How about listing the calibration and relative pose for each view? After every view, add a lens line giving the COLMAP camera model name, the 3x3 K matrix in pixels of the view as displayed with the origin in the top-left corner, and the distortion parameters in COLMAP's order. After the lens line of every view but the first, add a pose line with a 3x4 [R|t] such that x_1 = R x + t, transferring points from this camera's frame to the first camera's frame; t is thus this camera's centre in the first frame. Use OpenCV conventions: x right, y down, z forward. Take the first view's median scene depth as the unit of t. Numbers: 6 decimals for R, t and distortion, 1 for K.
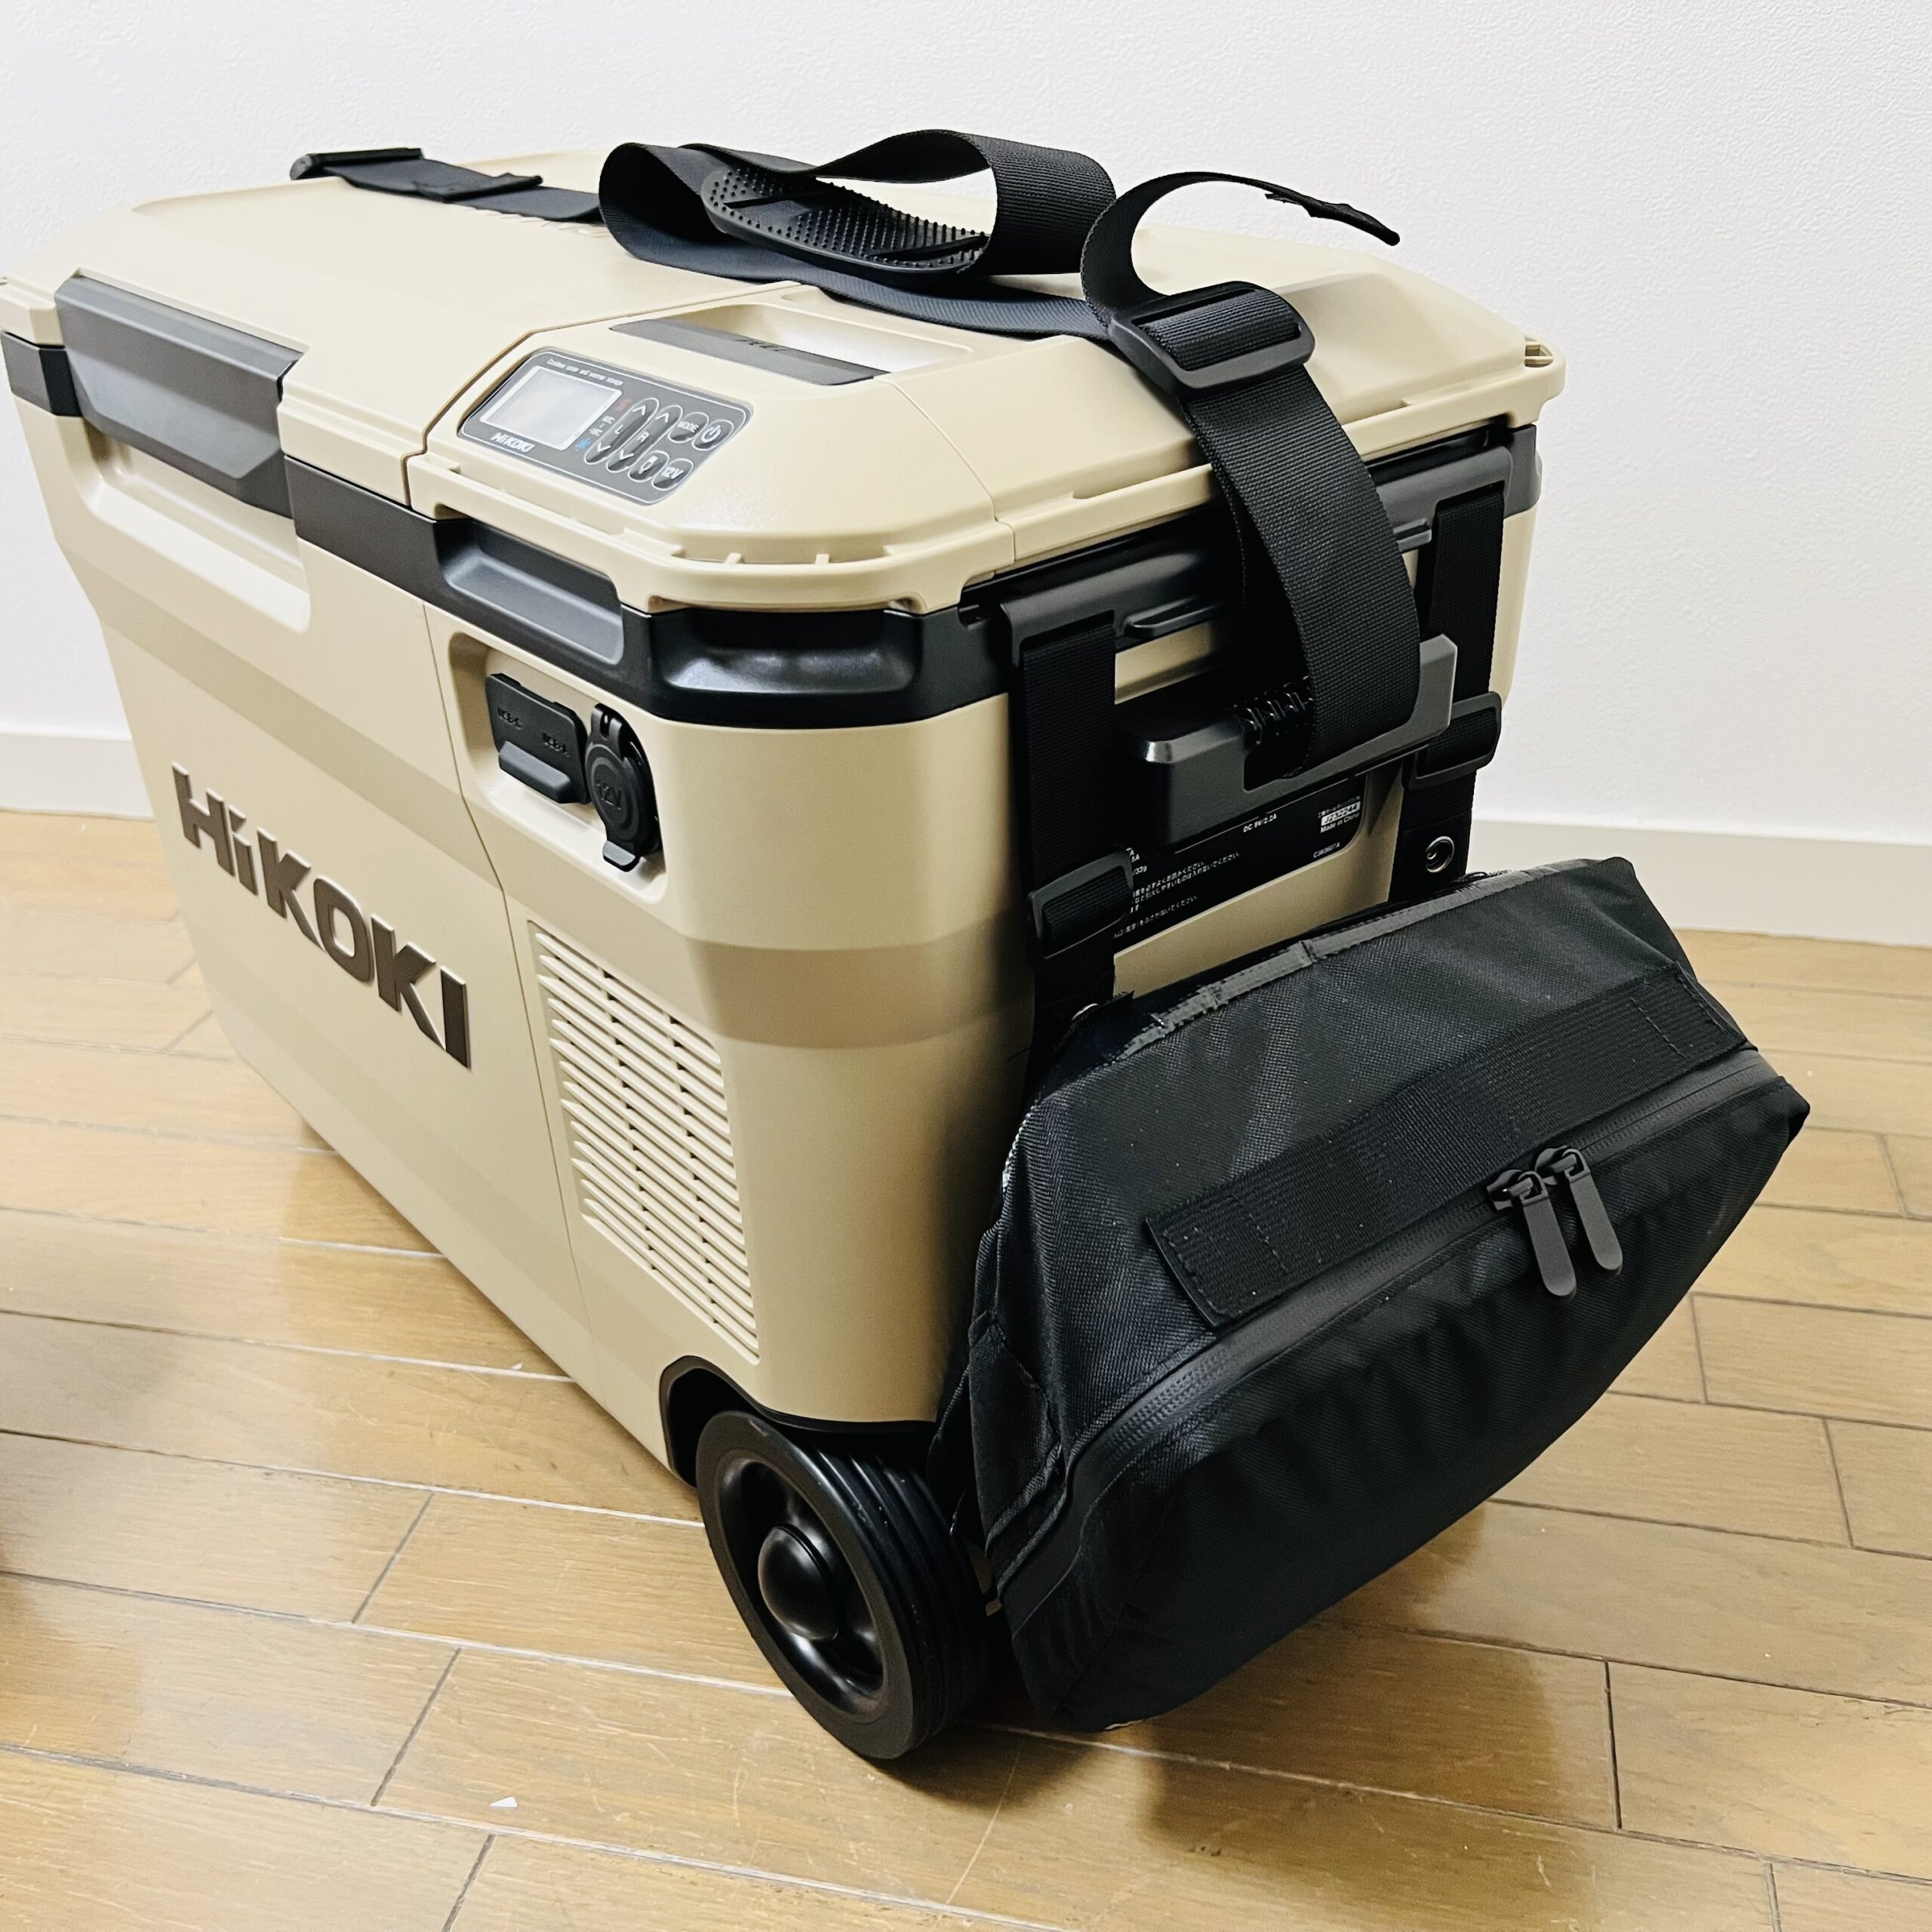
lens RADIAL K [[1997.6, 0, 914.5], [0, 1997.6, 934.2], [0, 0, 1]] dist [0.015583, 0.000000]
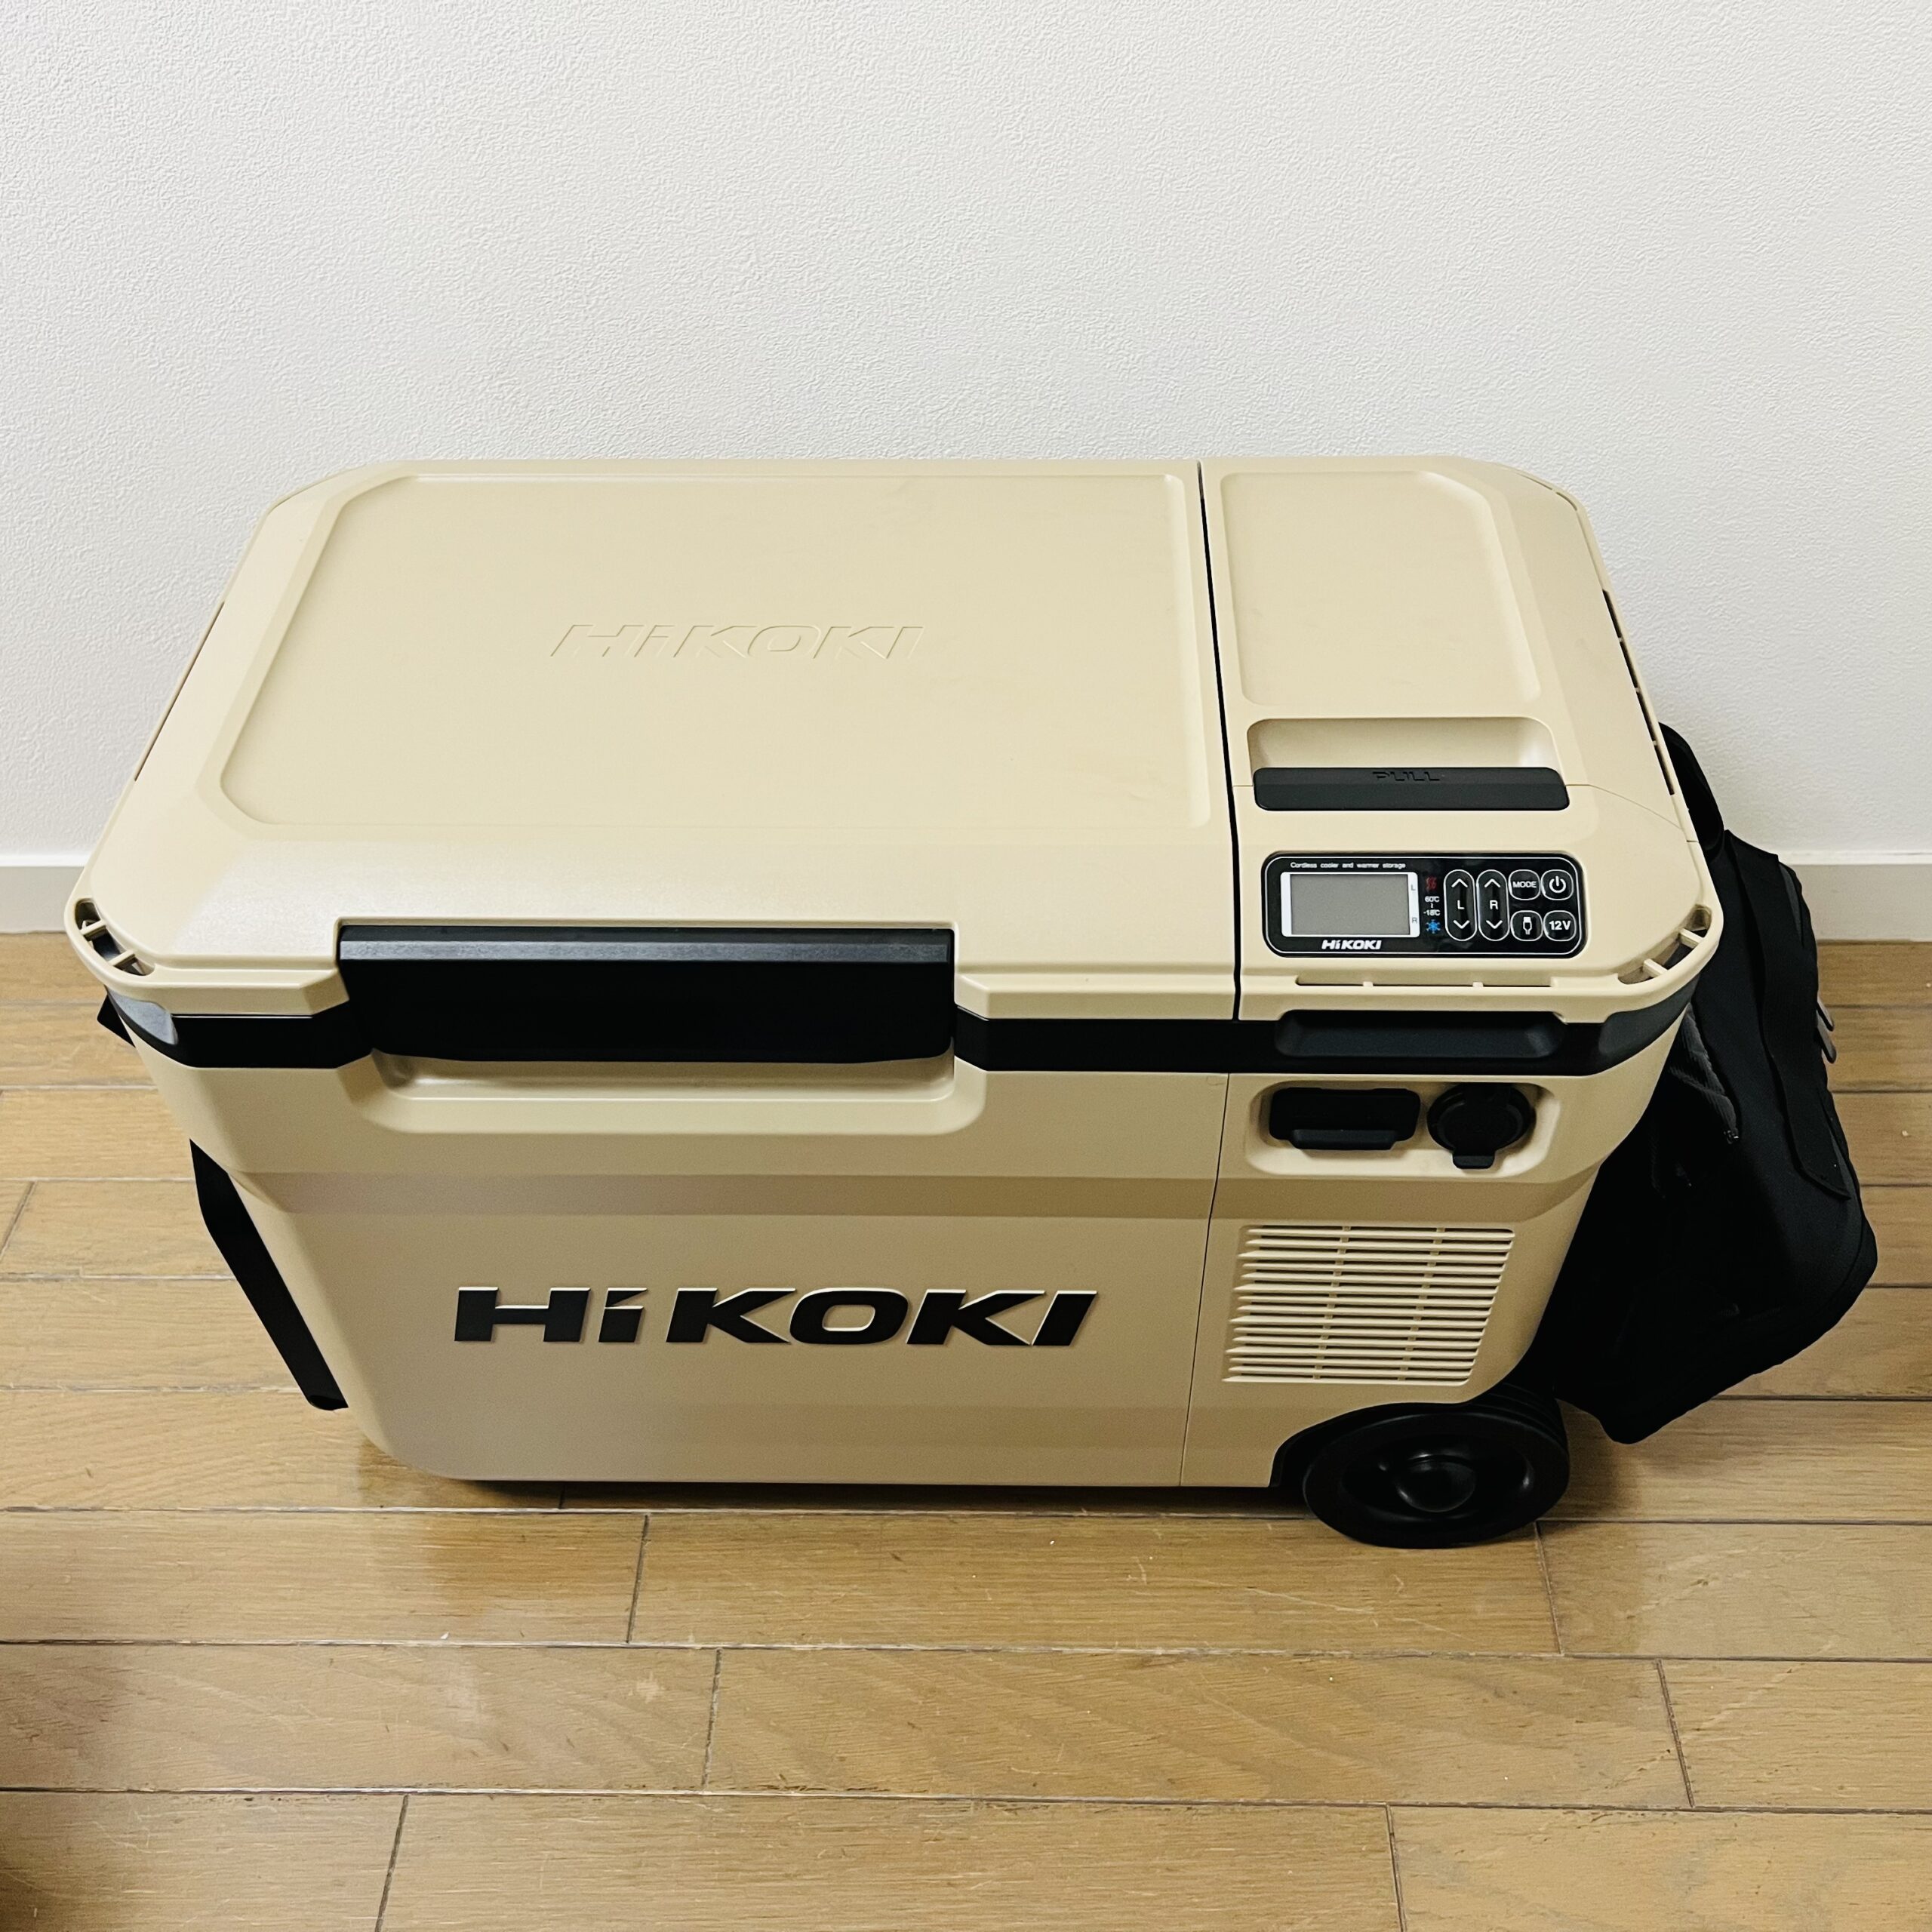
lens RADIAL K [[1997.6, 0, 934.1], [0, 1997.6, 983.5], [0, 0, 1]] dist [0.015583, 0.000000]
pose [[0.978669, -0.138168, 0.152040, -0.055484], [0.088857, 0.951937, 0.293121, -0.478779], [-0.185232, -0.273358, 0.943909, -0.011902]]
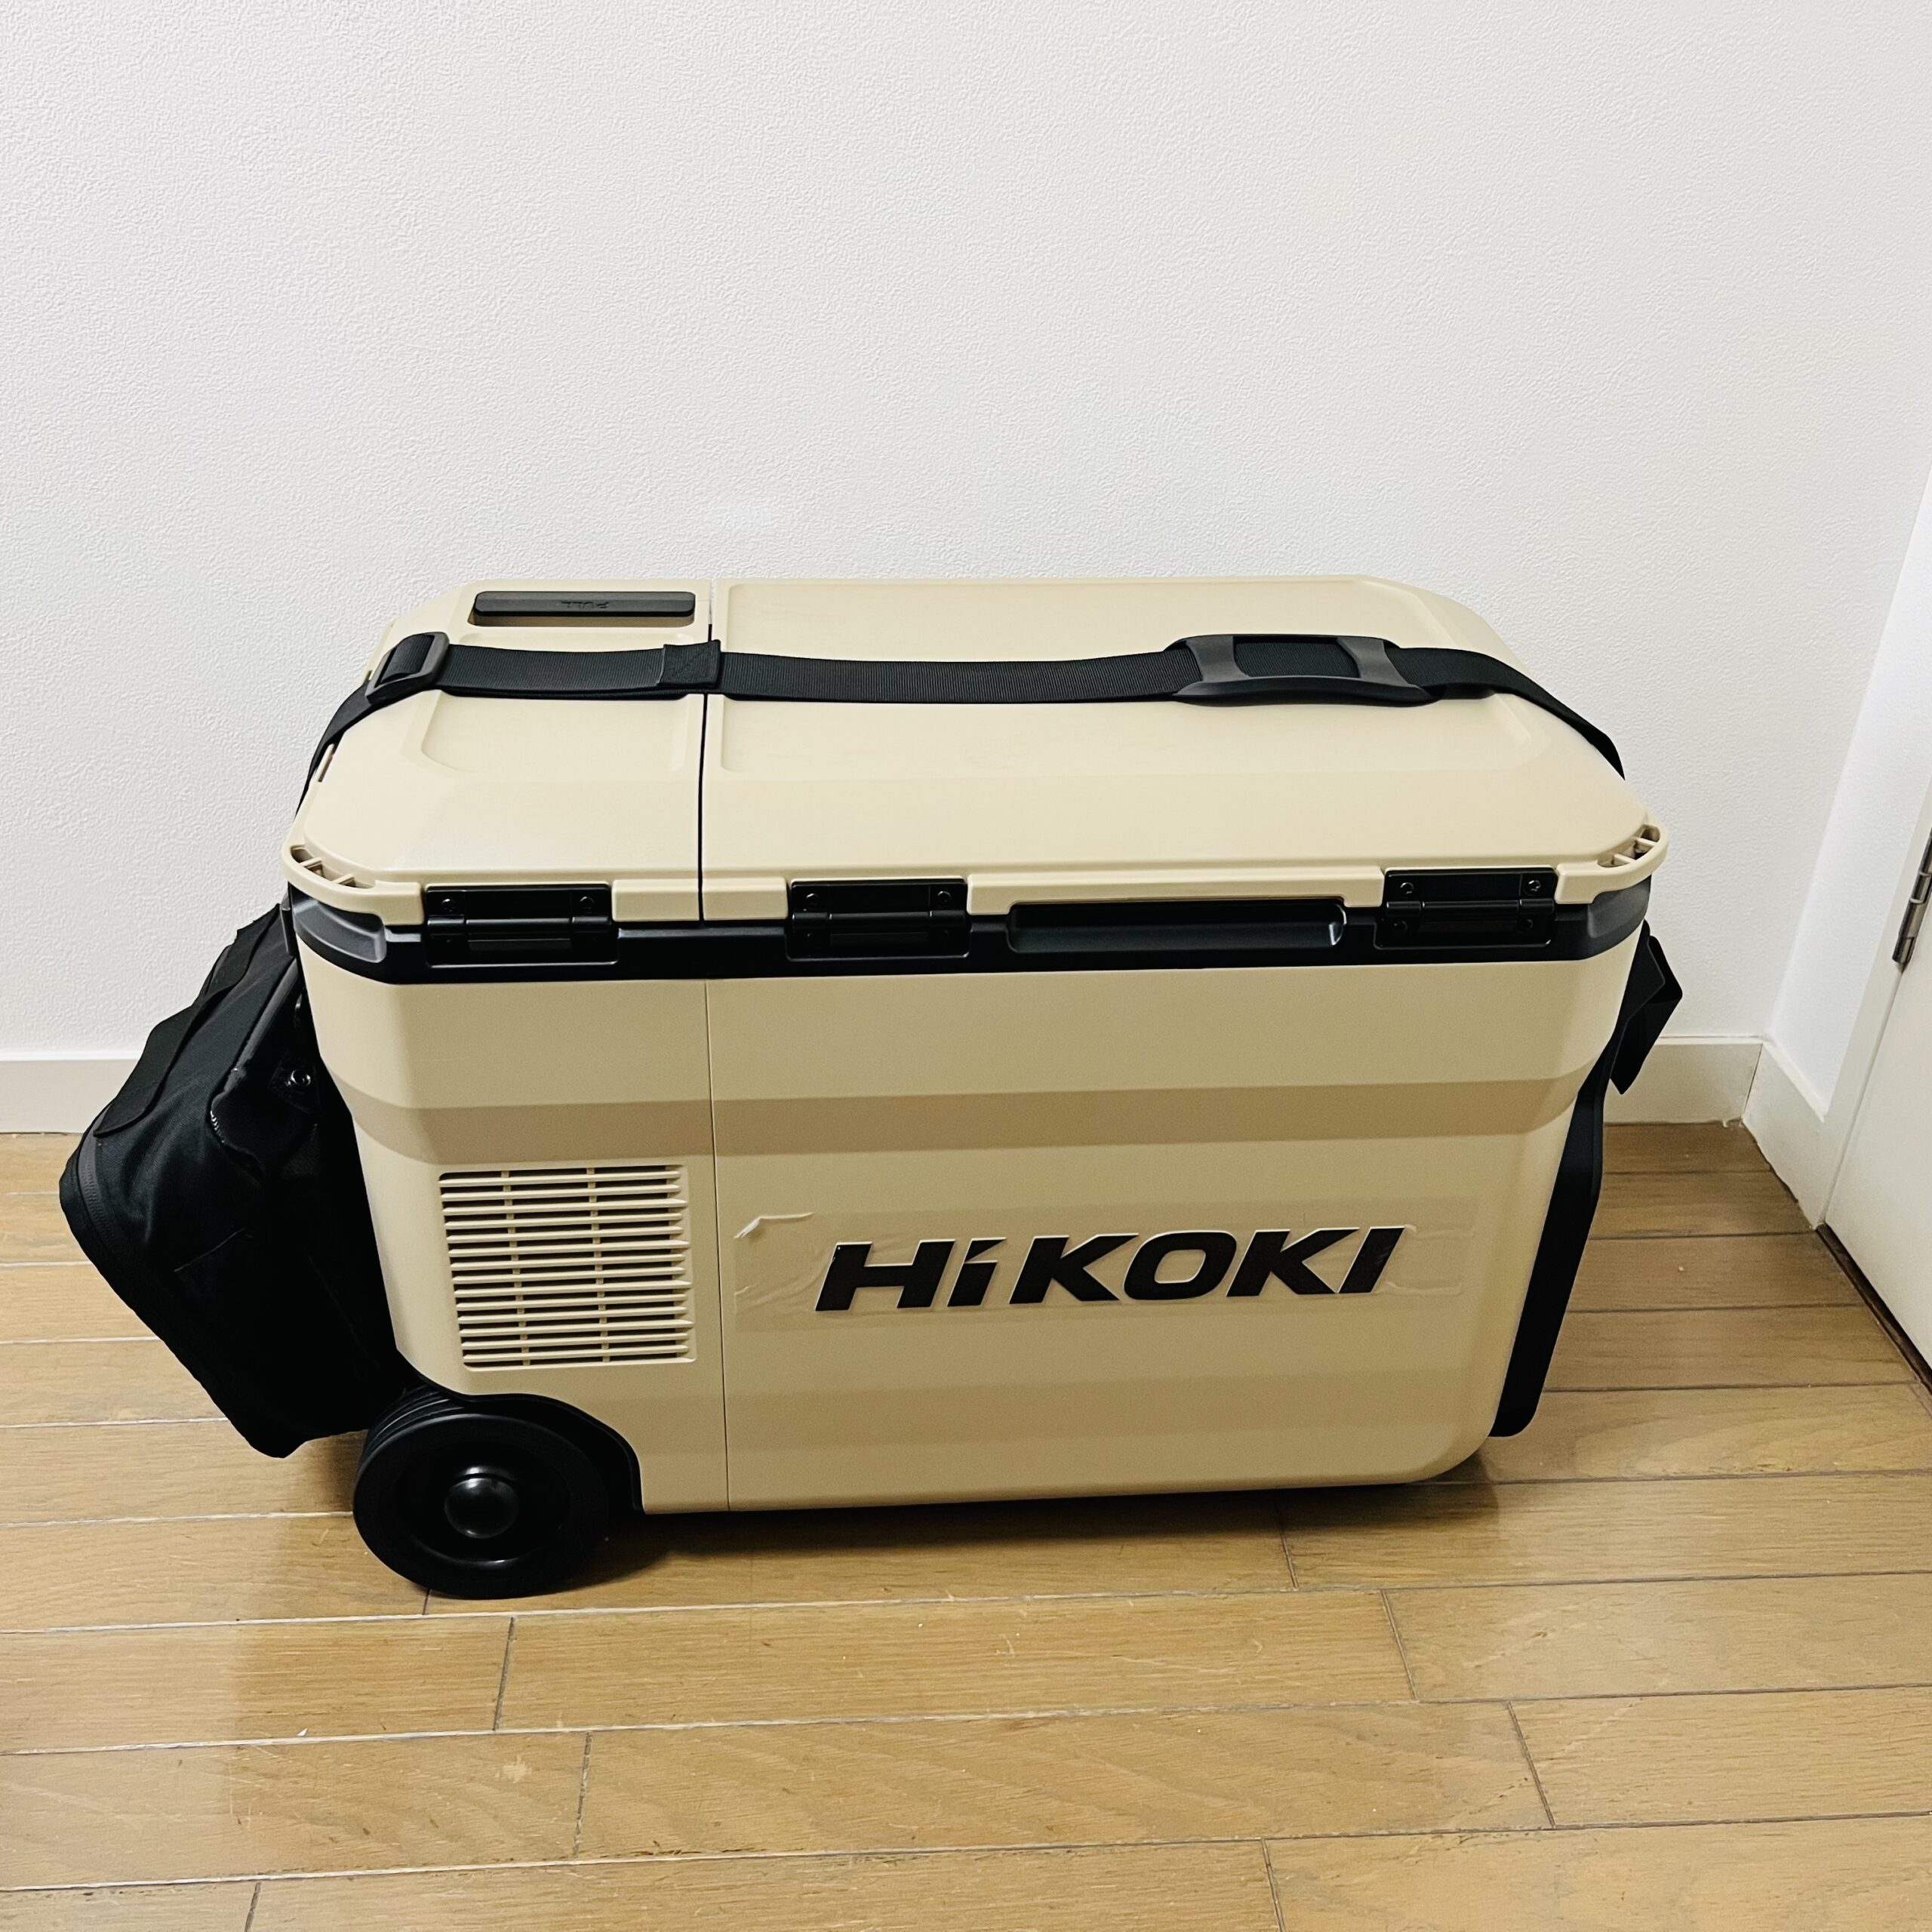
lens RADIAL K [[1997.6, 0, 924.5], [0, 1997.6, 952.4], [0, 0, 1]] dist [0.015583, 0.000000]
pose [[0.956255, -0.086346, 0.279501, -0.157103], [0.079488, 0.996193, 0.035798, -0.241507], [-0.281527, -0.012015, 0.959478, -0.153872]]
